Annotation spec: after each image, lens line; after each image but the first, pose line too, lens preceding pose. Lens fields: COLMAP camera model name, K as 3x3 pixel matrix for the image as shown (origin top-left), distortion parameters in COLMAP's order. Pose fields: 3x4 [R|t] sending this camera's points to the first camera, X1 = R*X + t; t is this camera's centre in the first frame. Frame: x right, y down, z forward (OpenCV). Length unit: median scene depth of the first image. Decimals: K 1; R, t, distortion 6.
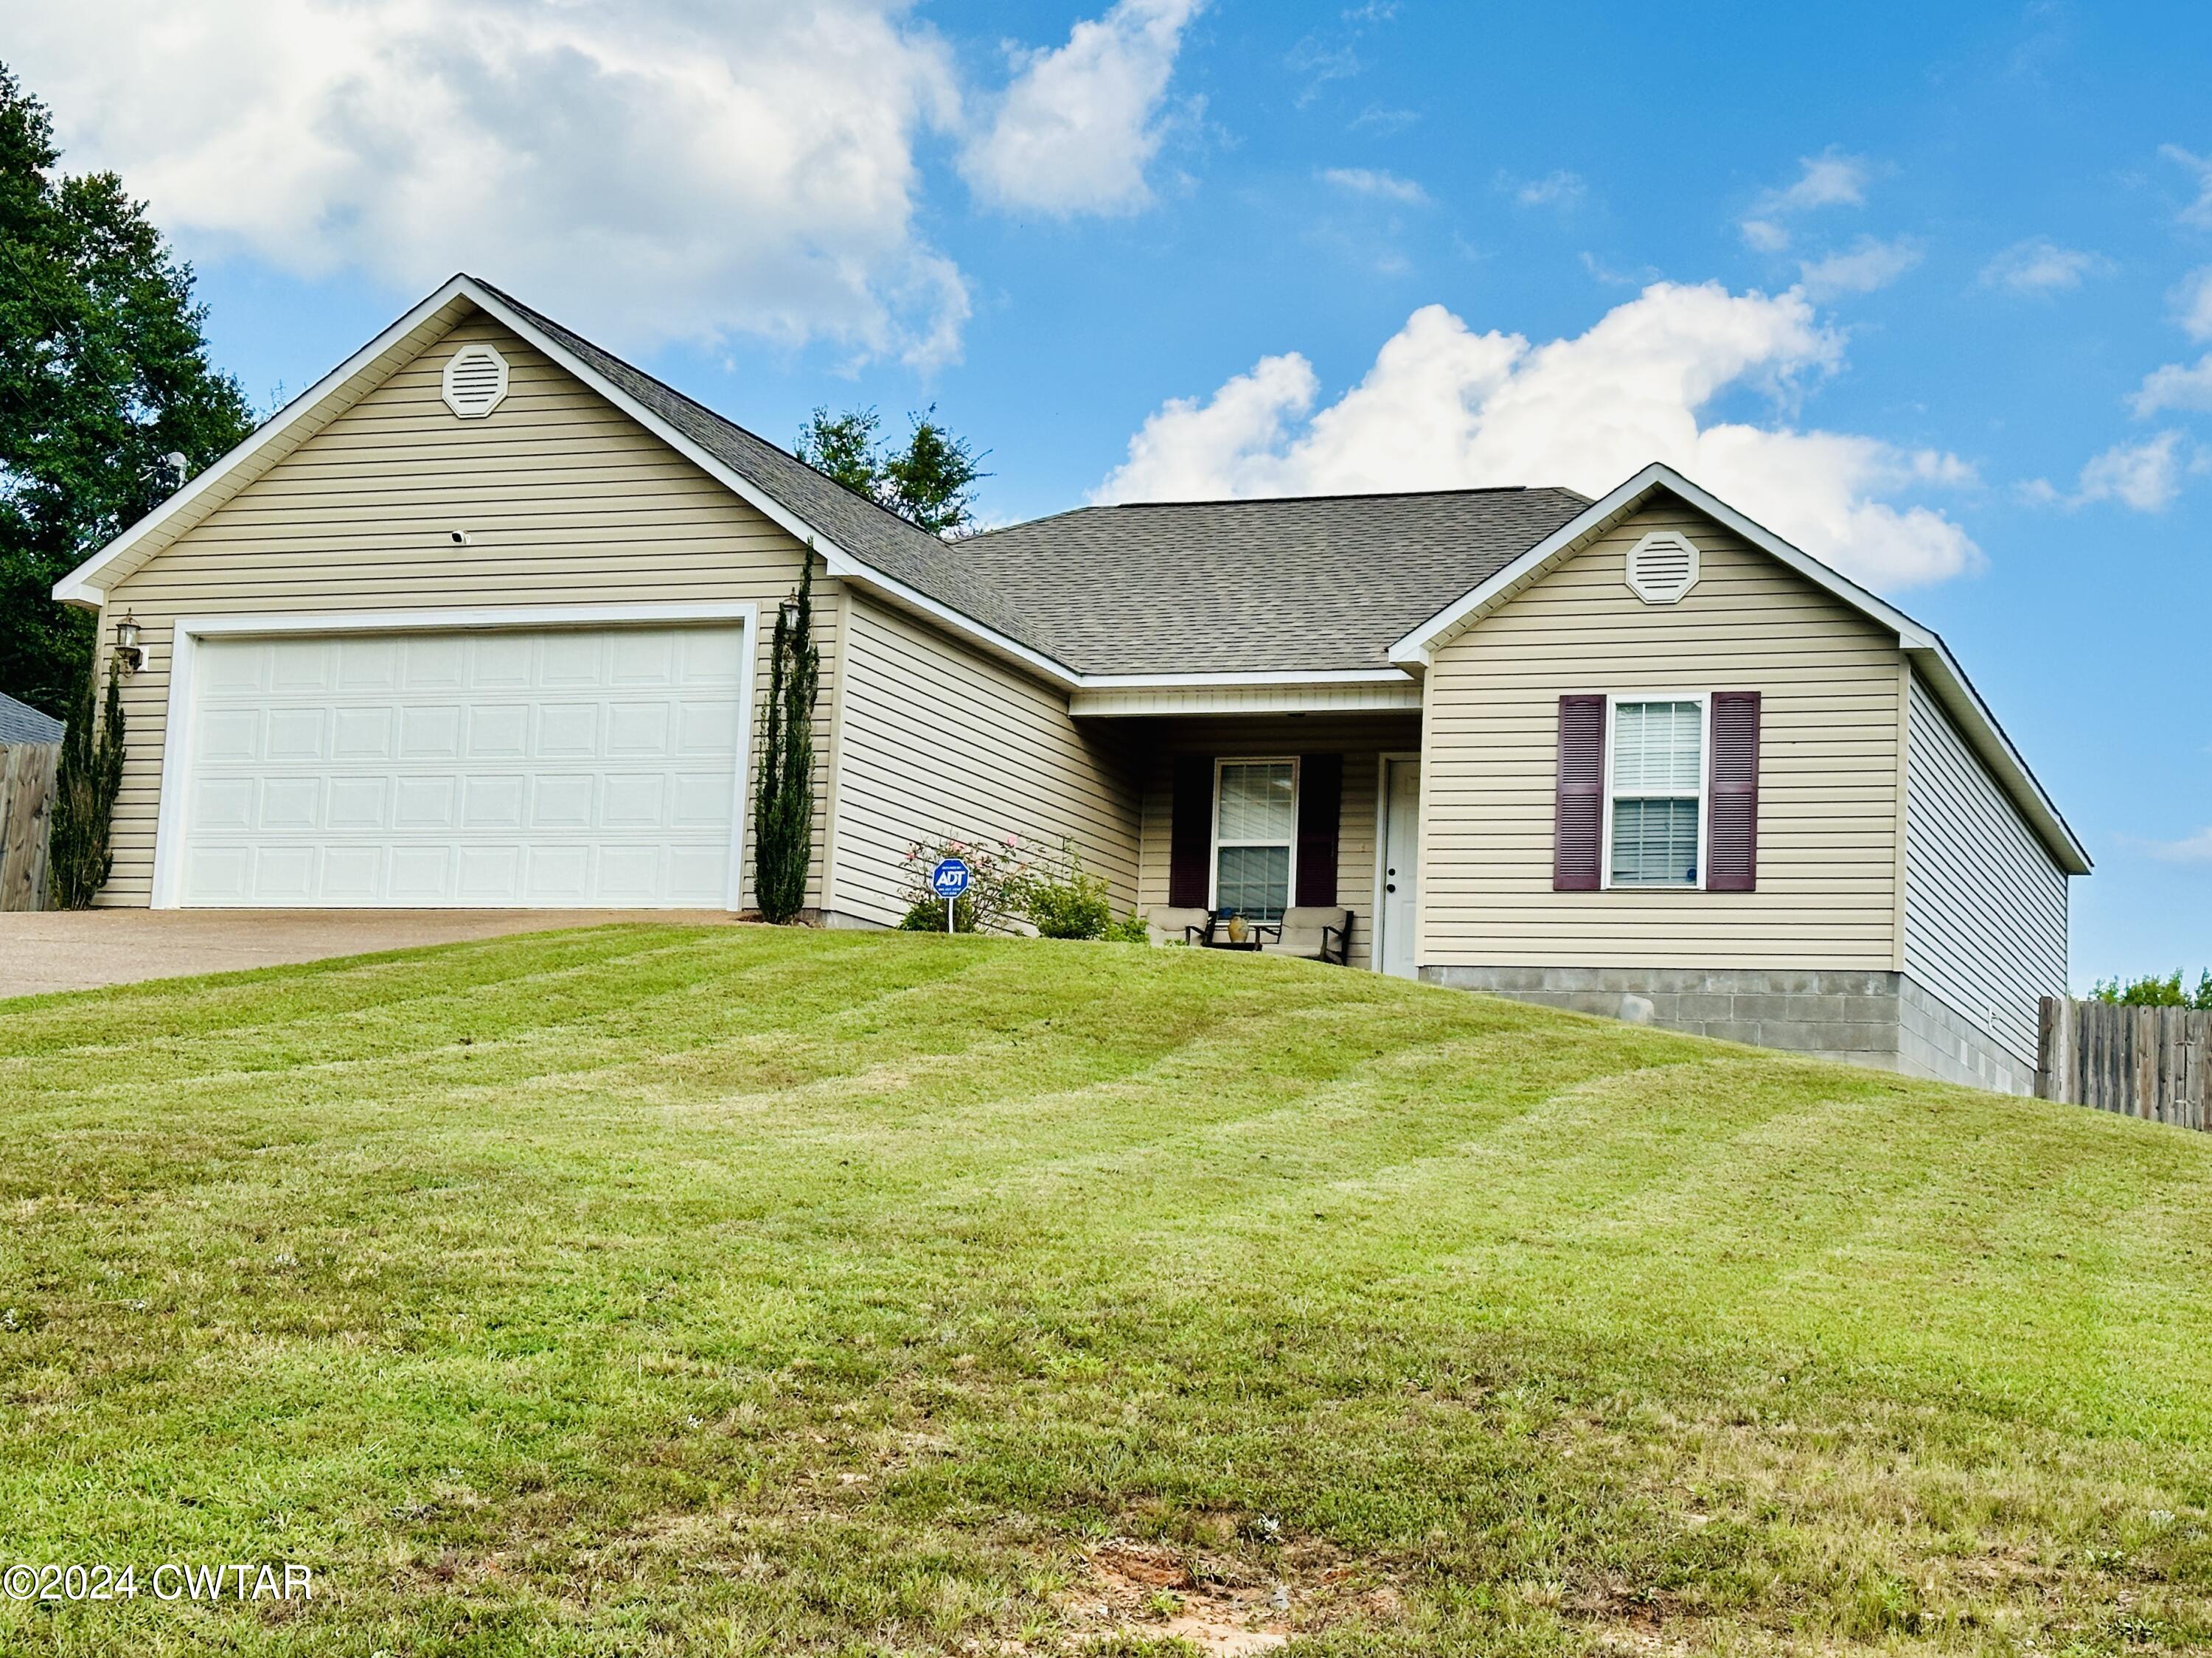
lens RADIAL K [[3332.6, 0, 1159.8], [0, 3332.6, 749.6], [0, 0, 1]] dist [0.150971, 0.000000]
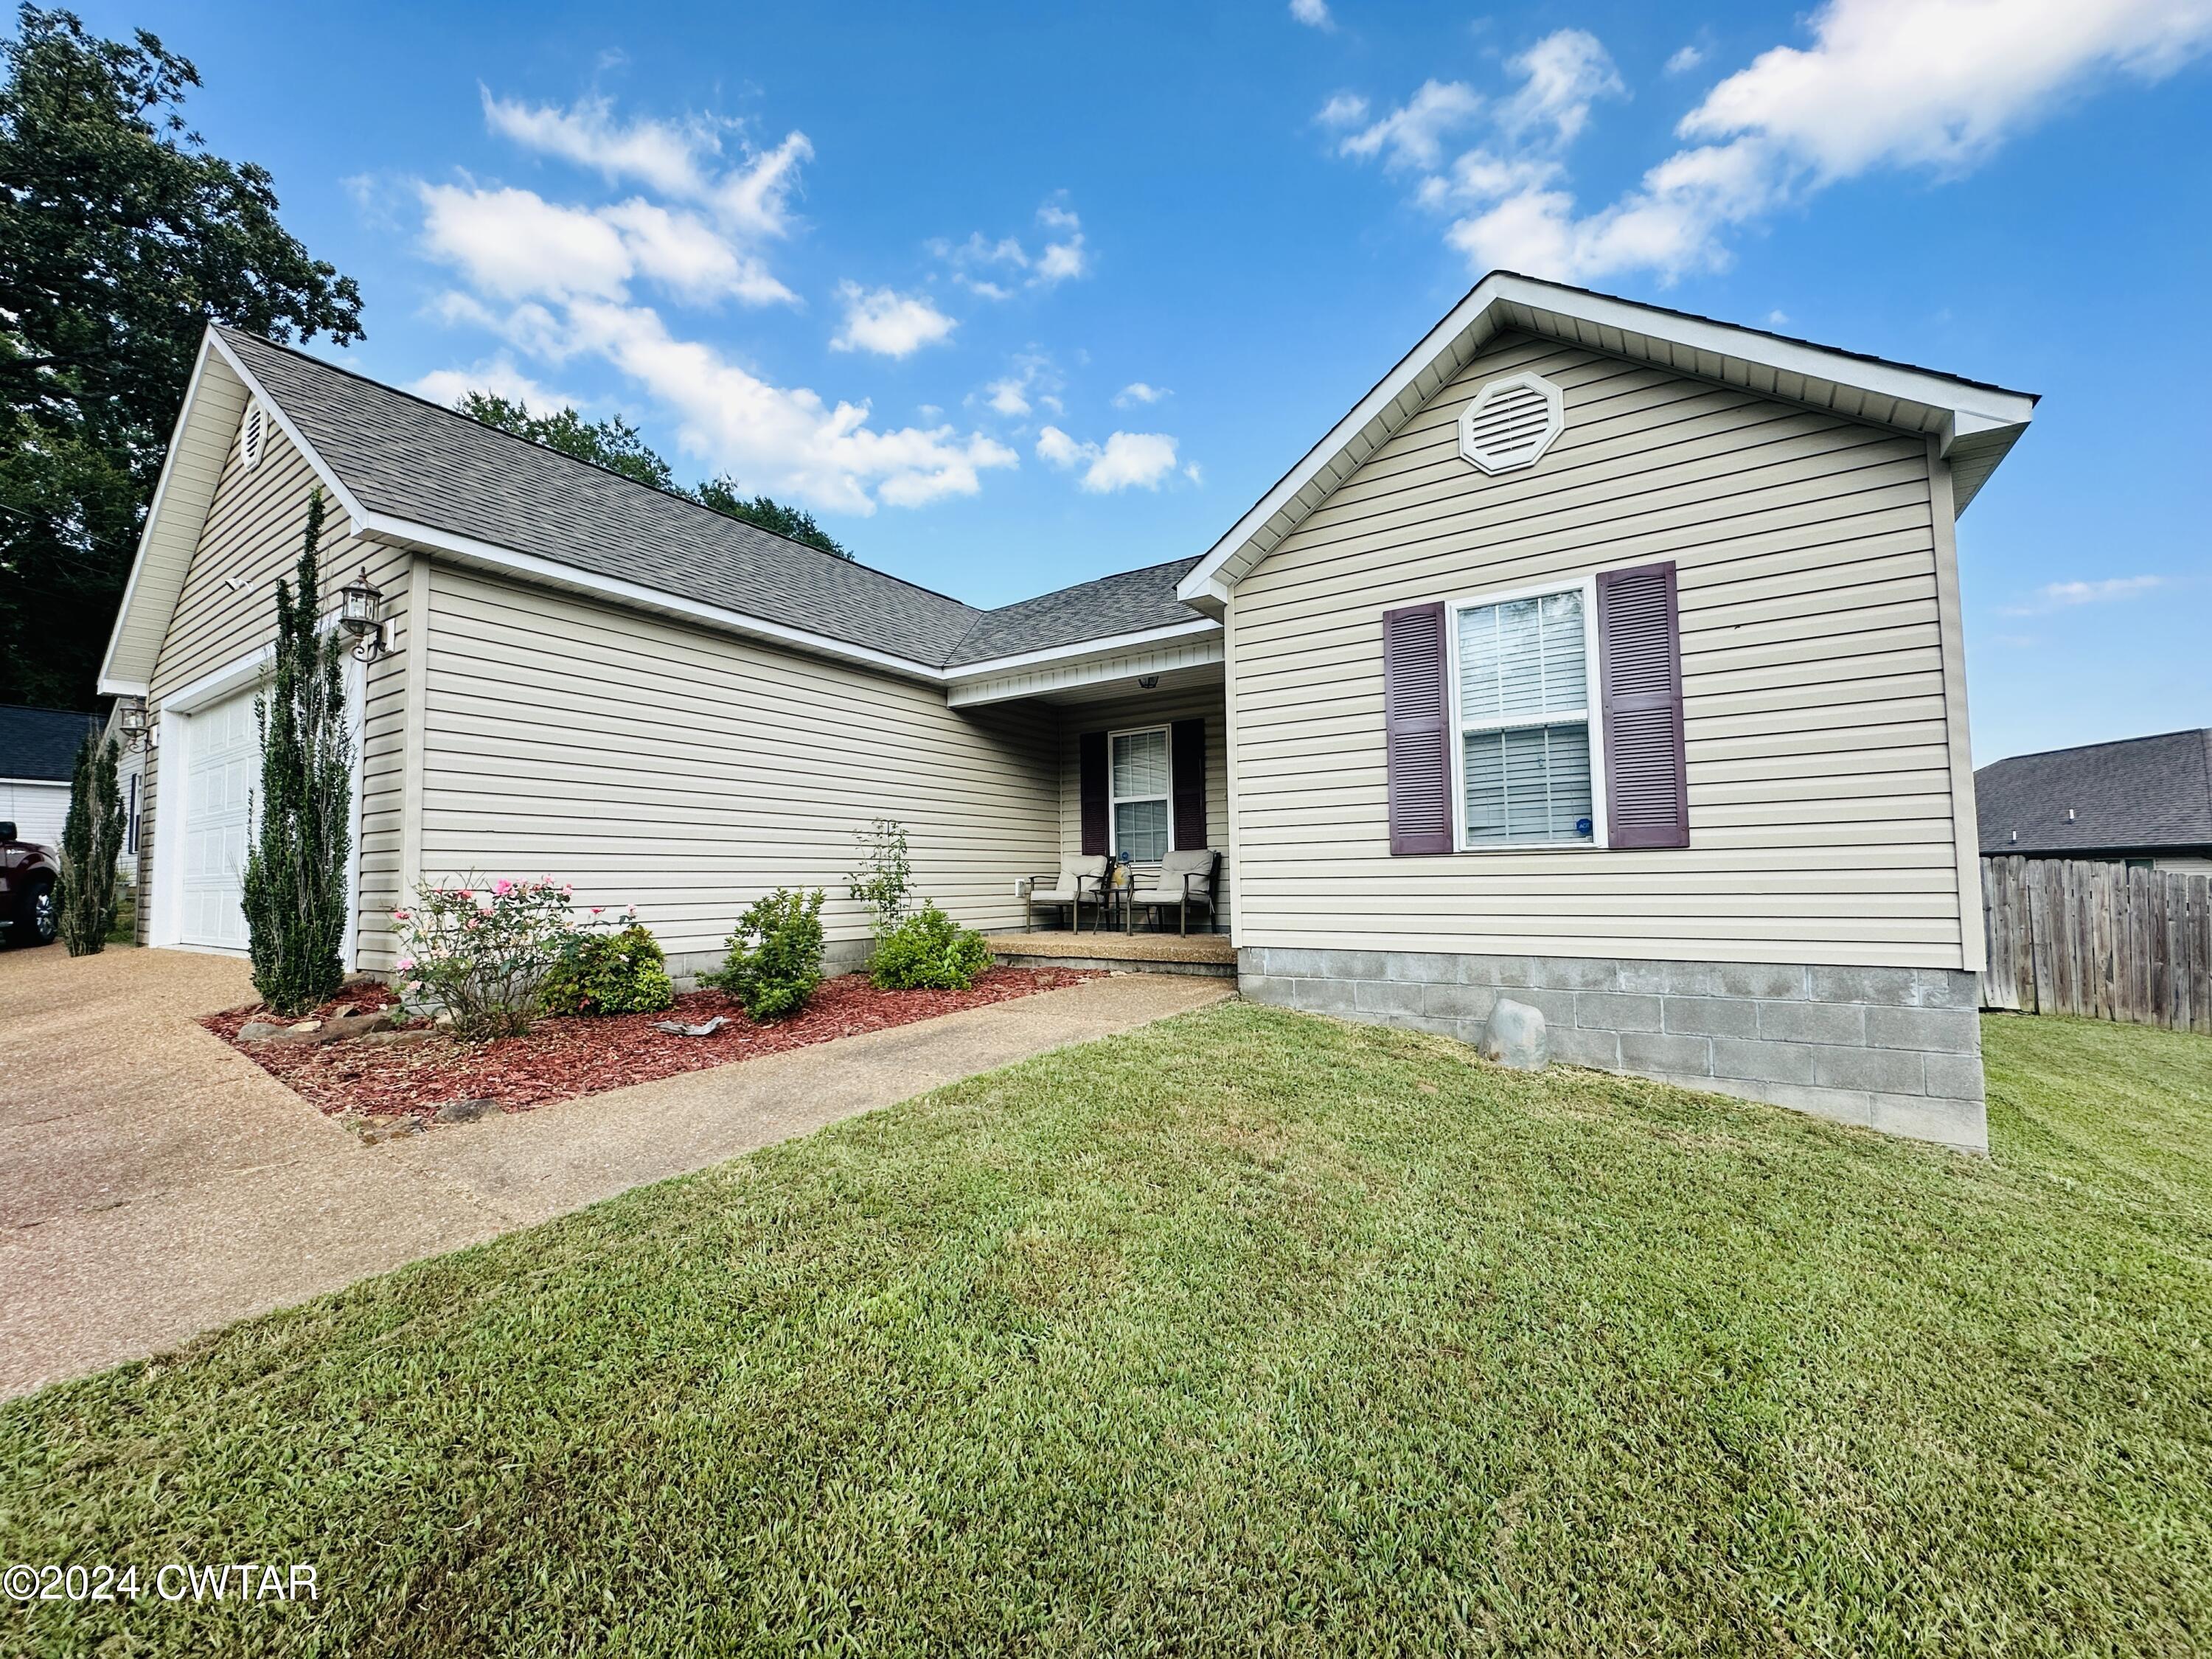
lens RADIAL K [[883.9, 0, 1097.9], [0, 883.9, 816.4], [0, 0, 1]] dist [-0.005669, 0.001835]
pose [[0.968608, -0.074714, -0.237099, 0.103076], [0.094566, 0.992804, 0.073474, 0.010935], [0.229903, -0.093589, 0.968703, 0.798167]]
